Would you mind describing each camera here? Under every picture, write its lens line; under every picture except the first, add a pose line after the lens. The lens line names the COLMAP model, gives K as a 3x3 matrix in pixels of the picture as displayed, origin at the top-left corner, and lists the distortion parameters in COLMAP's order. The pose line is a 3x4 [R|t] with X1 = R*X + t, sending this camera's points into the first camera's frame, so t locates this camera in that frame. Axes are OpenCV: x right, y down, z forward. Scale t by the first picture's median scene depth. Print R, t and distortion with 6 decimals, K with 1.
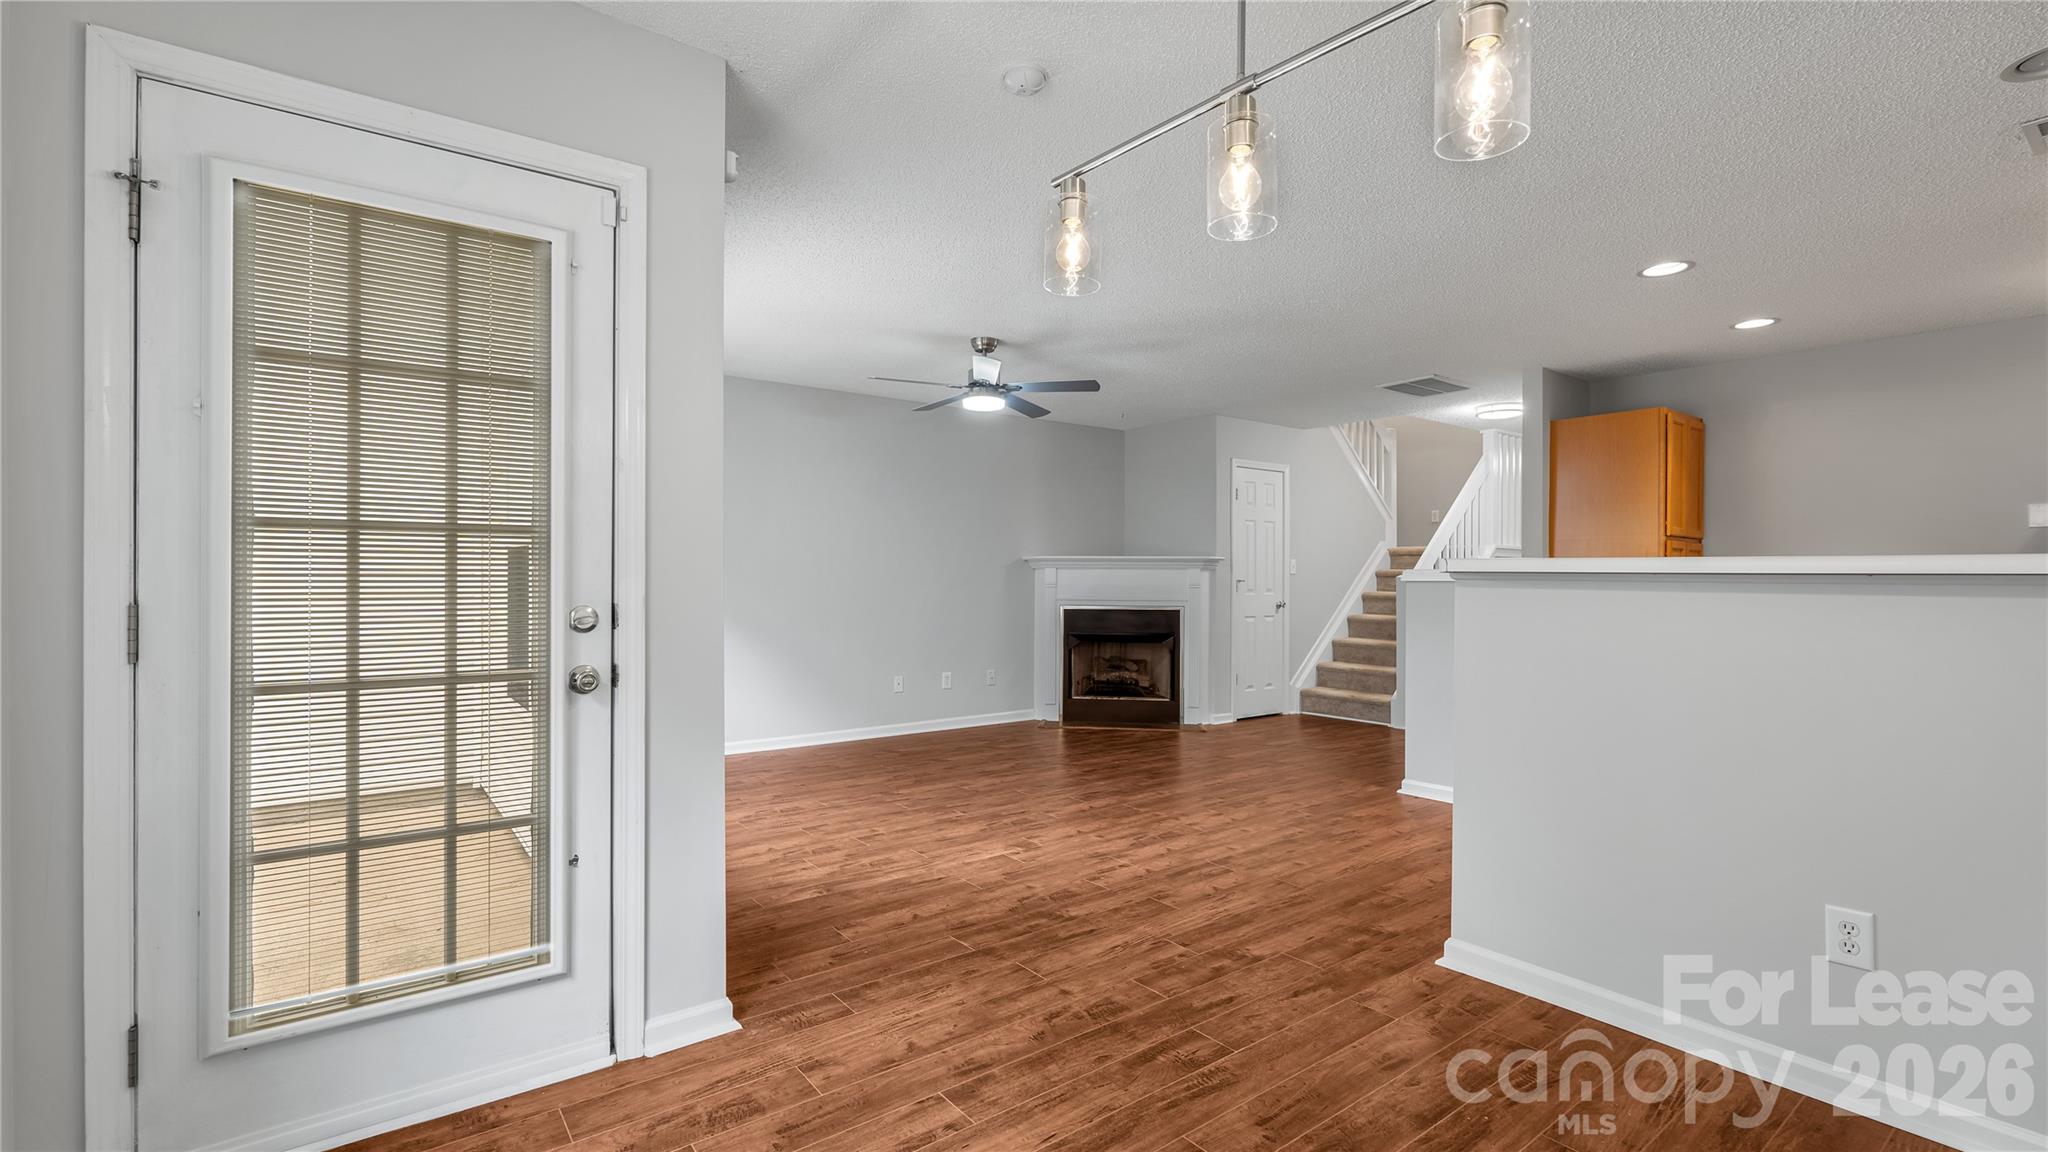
lens RADIAL K [[905.3, 0, 1021.9], [0, 905.3, 581.6], [0, 0, 1]] dist [-0.003480, -0.000126]
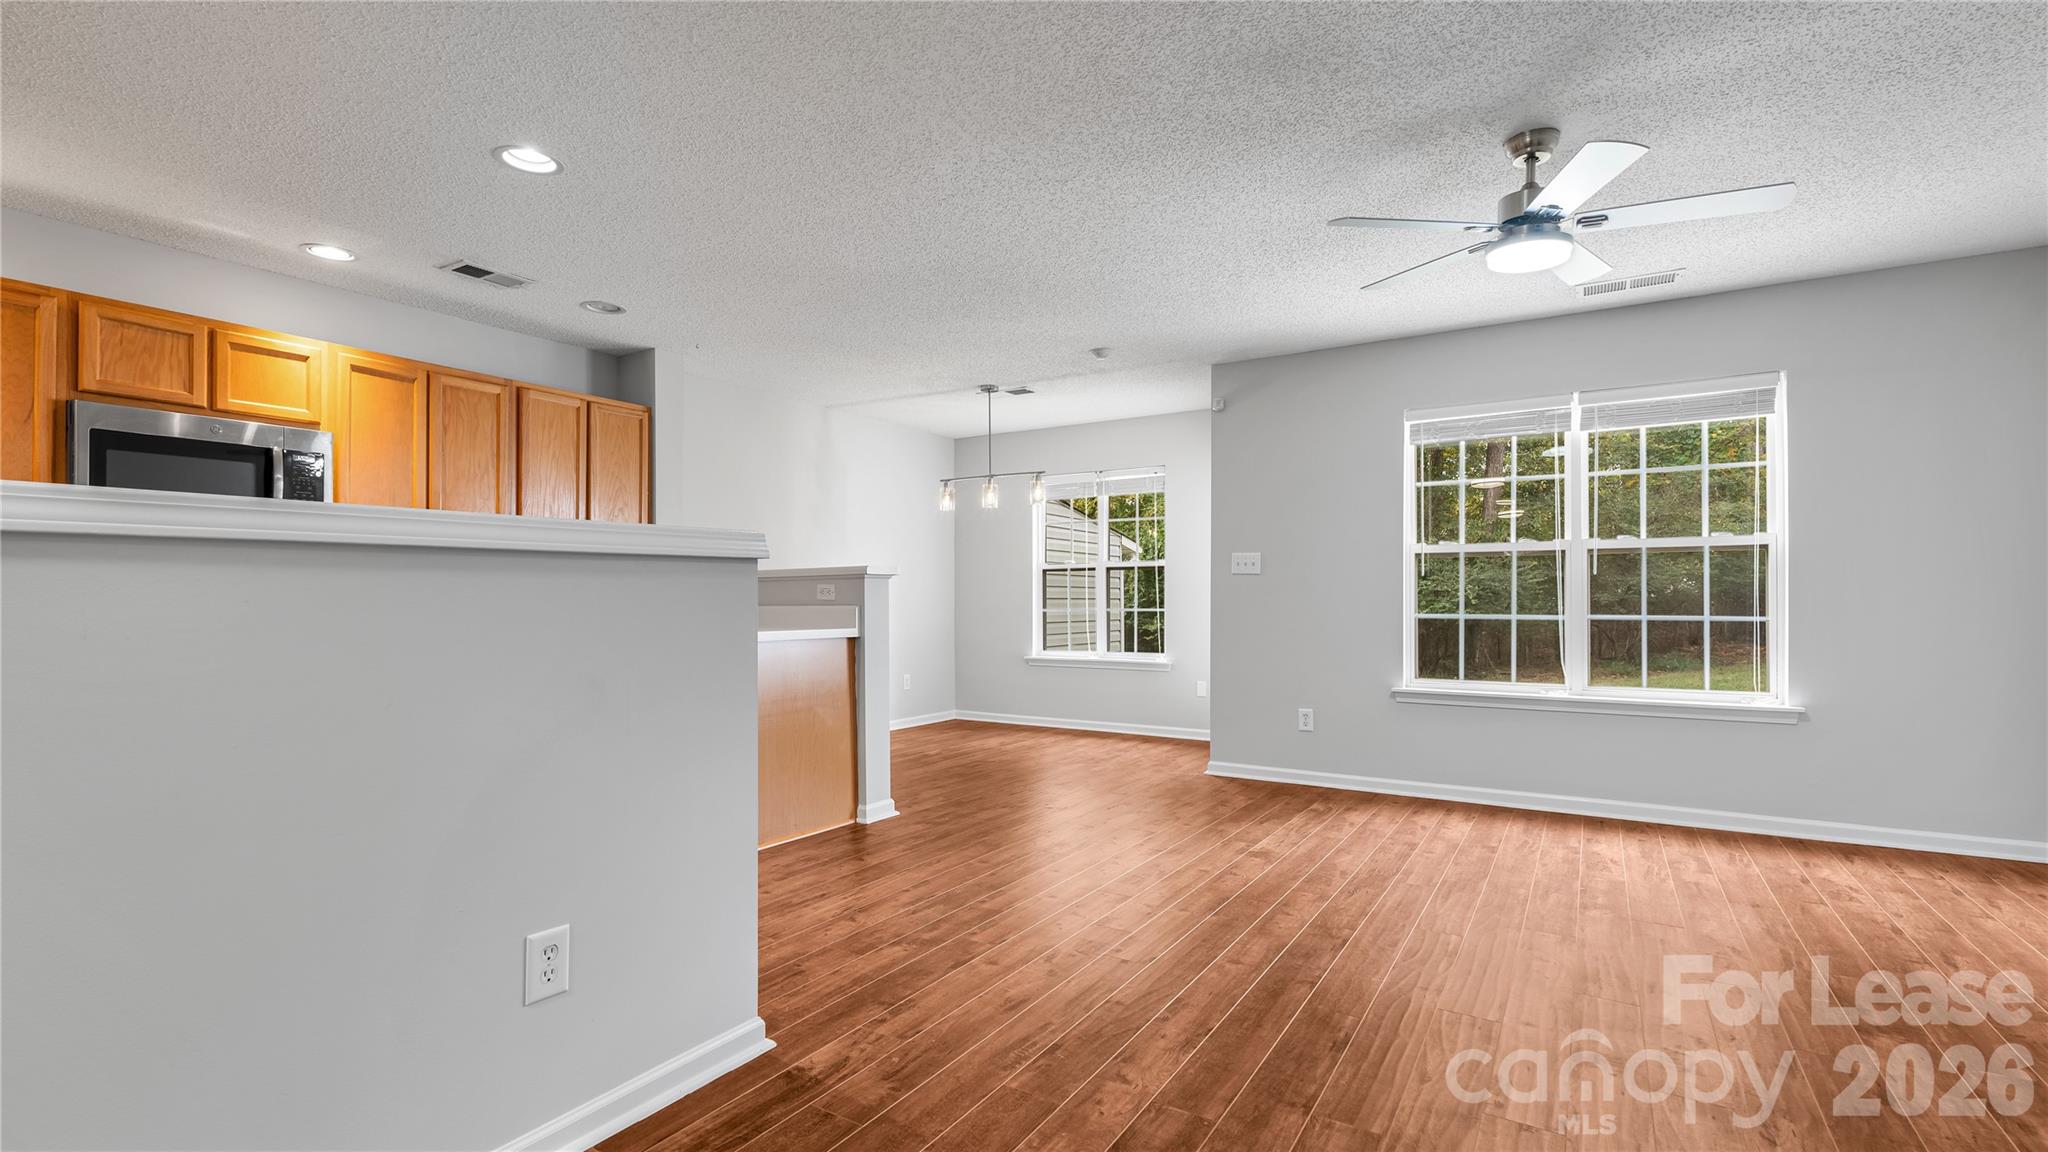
lens RADIAL K [[905.3, 0, 1037.0], [0, 905.3, 594.0], [0, 0, 1]] dist [-0.003480, -0.000126]
pose [[-0.931076, -0.004528, -0.364797, 0.536096], [-0.002990, 0.999984, -0.004781, 0.020420], [0.364813, -0.003360, -0.931075, 1.698899]]
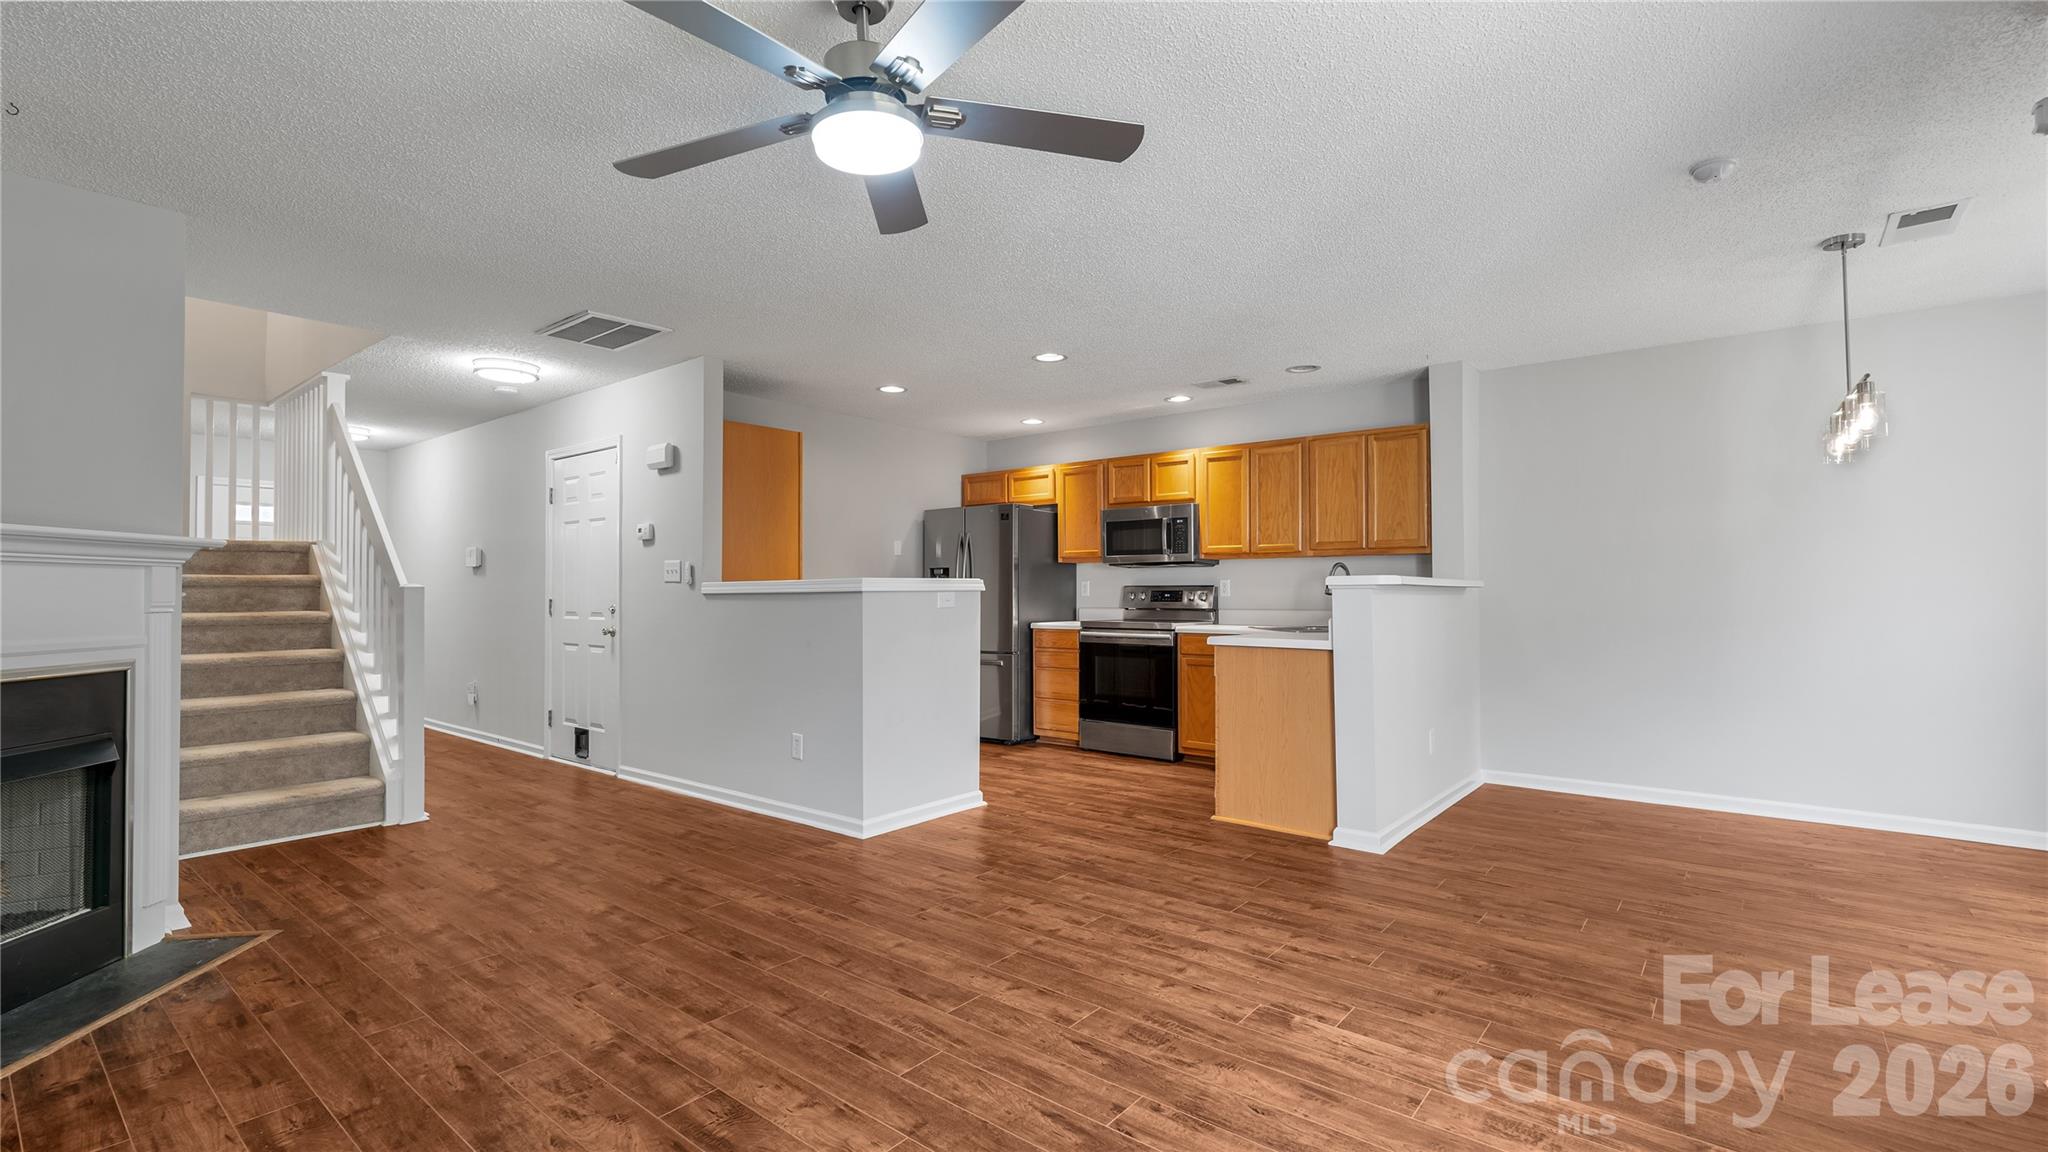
lens RADIAL K [[905.3, 0, 1021.5], [0, 905.3, 573.2], [0, 0, 1]] dist [-0.003480, -0.000126]
pose [[-0.240531, 0.014909, 0.970527, -0.531121], [0.003443, 0.999889, -0.014506, -0.006108], [-0.970635, -0.000147, -0.240556, 1.241170]]
